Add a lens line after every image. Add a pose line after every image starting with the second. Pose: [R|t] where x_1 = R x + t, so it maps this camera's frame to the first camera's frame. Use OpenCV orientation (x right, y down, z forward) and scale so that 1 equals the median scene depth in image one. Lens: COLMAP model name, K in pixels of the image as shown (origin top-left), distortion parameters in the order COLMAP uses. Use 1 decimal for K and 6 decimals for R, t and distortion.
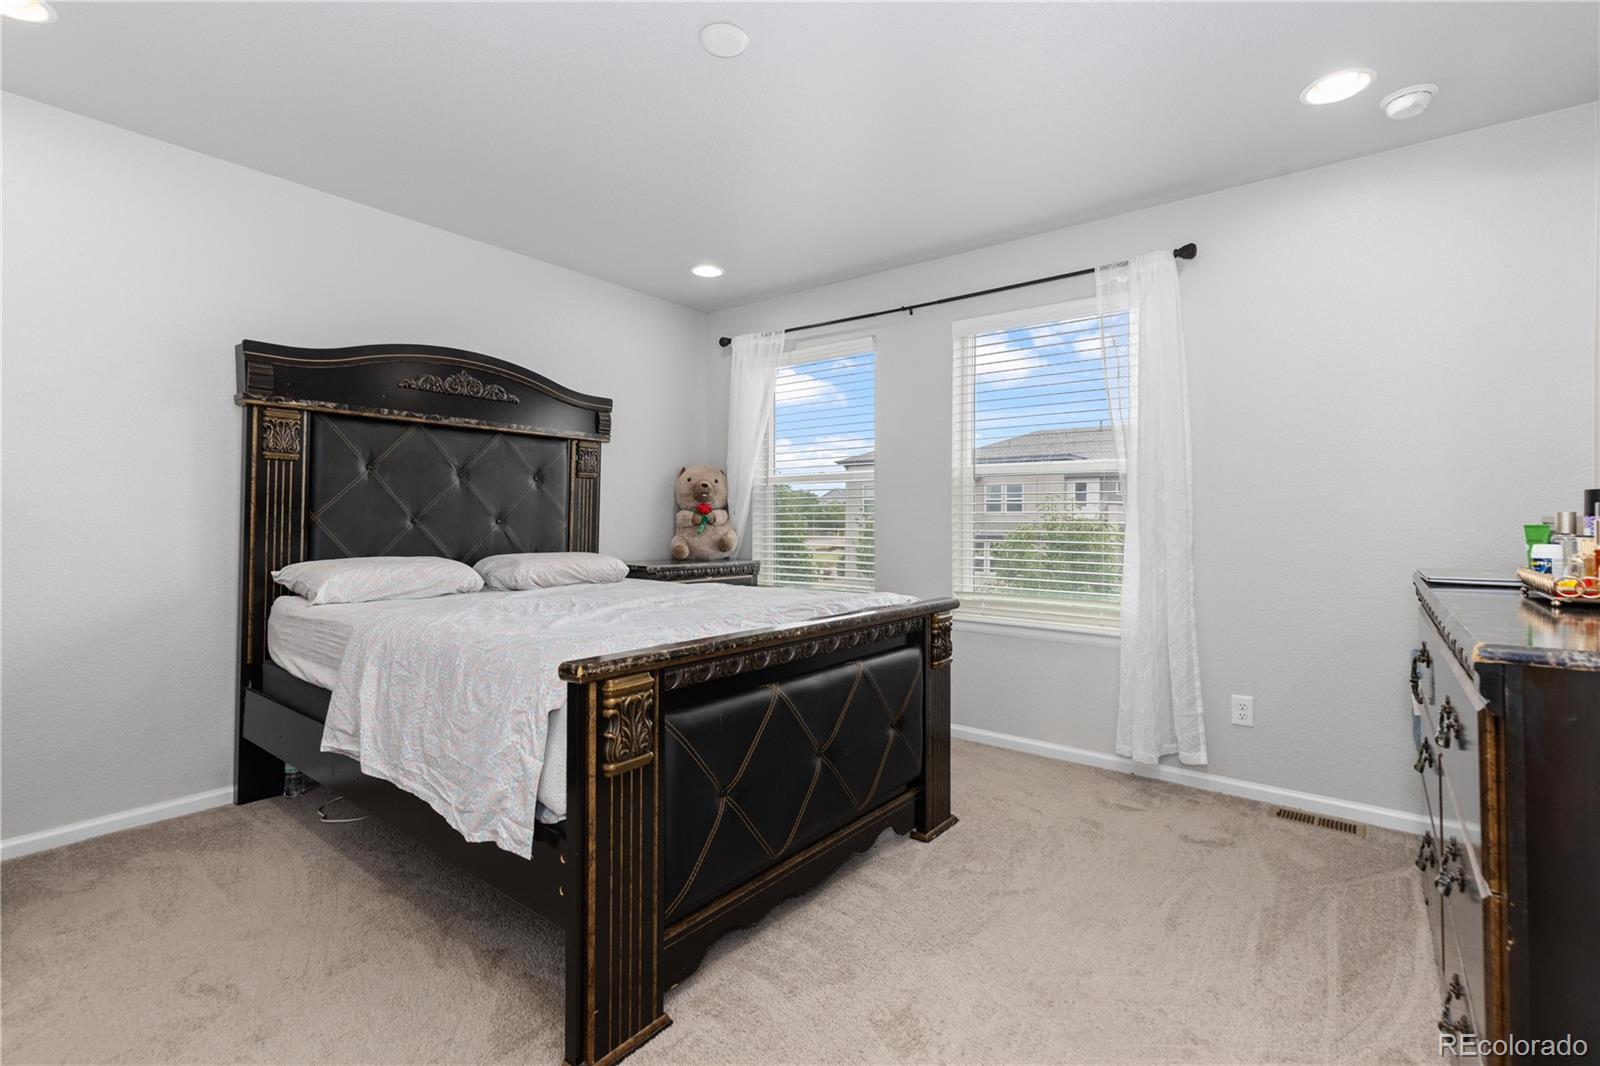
lens RADIAL K [[728.3, 0, 792.8], [0, 728.3, 519.2], [0, 0, 1]] dist [0.011339, -0.003118]
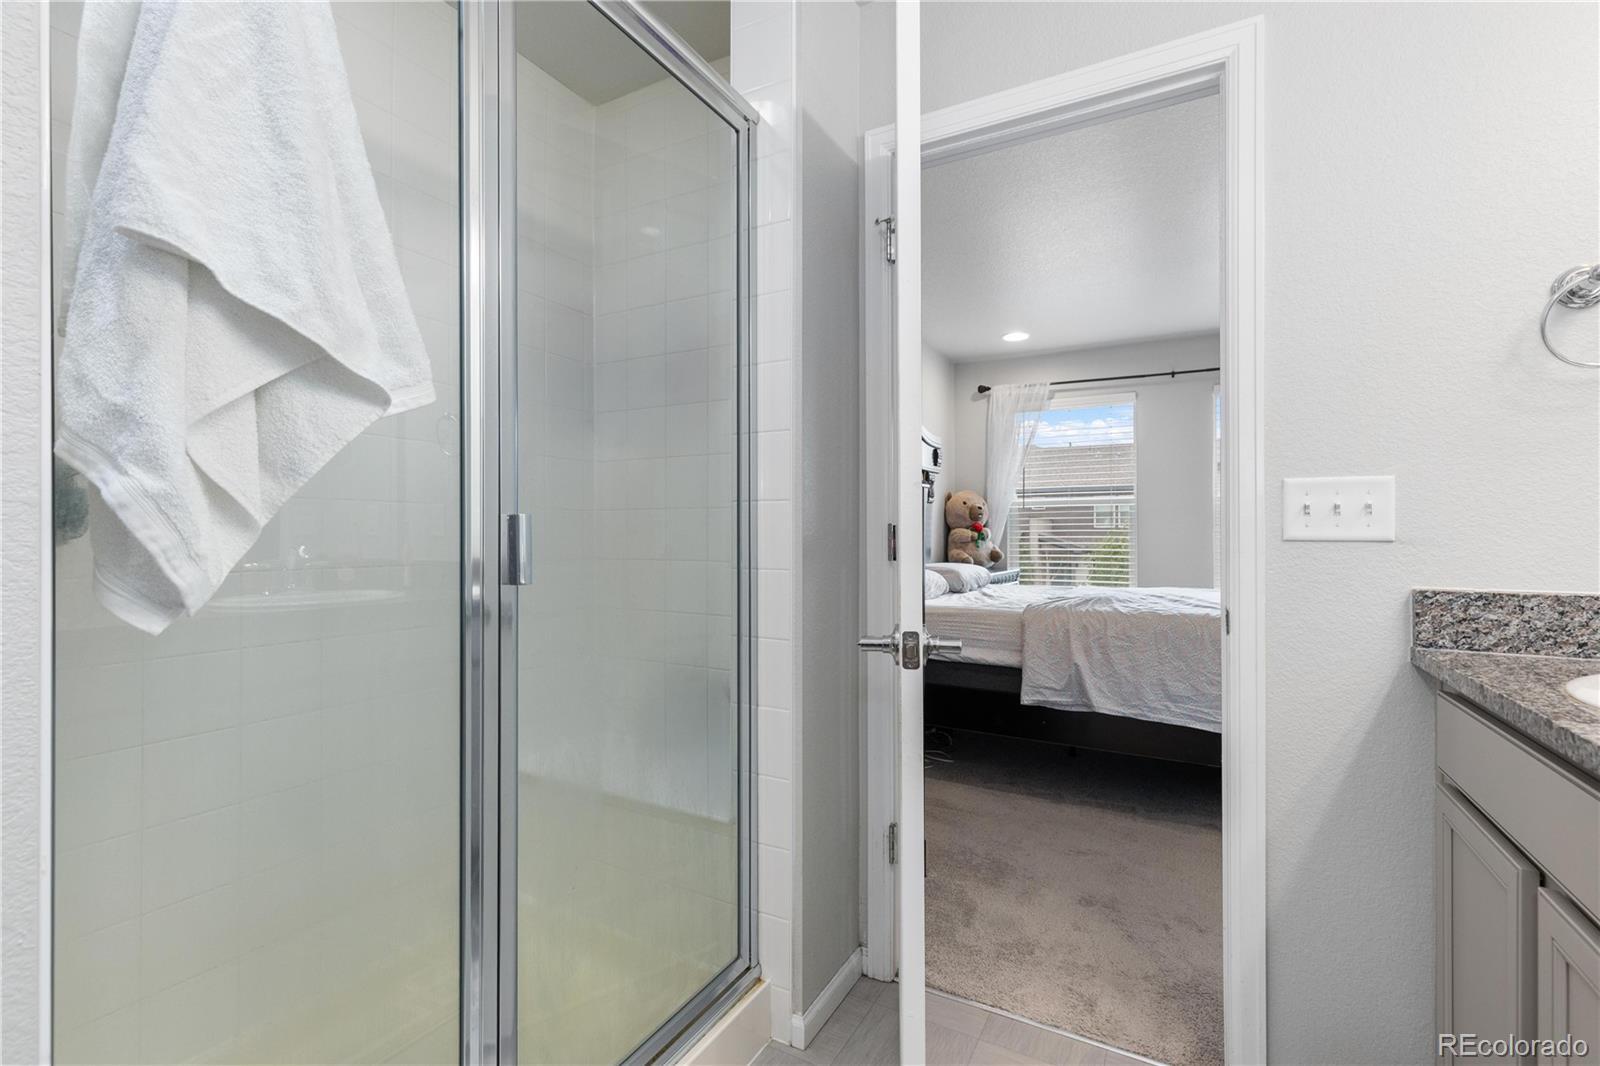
lens RADIAL K [[728.3, 0, 806.9], [0, 728.3, 539.6], [0, 0, 1]] dist [0.011339, -0.003118]
pose [[0.981466, -0.002950, 0.191616, -0.636634], [0.001314, 0.999962, 0.008664, -0.004173], [-0.191634, -0.008252, 0.981432, -0.136397]]
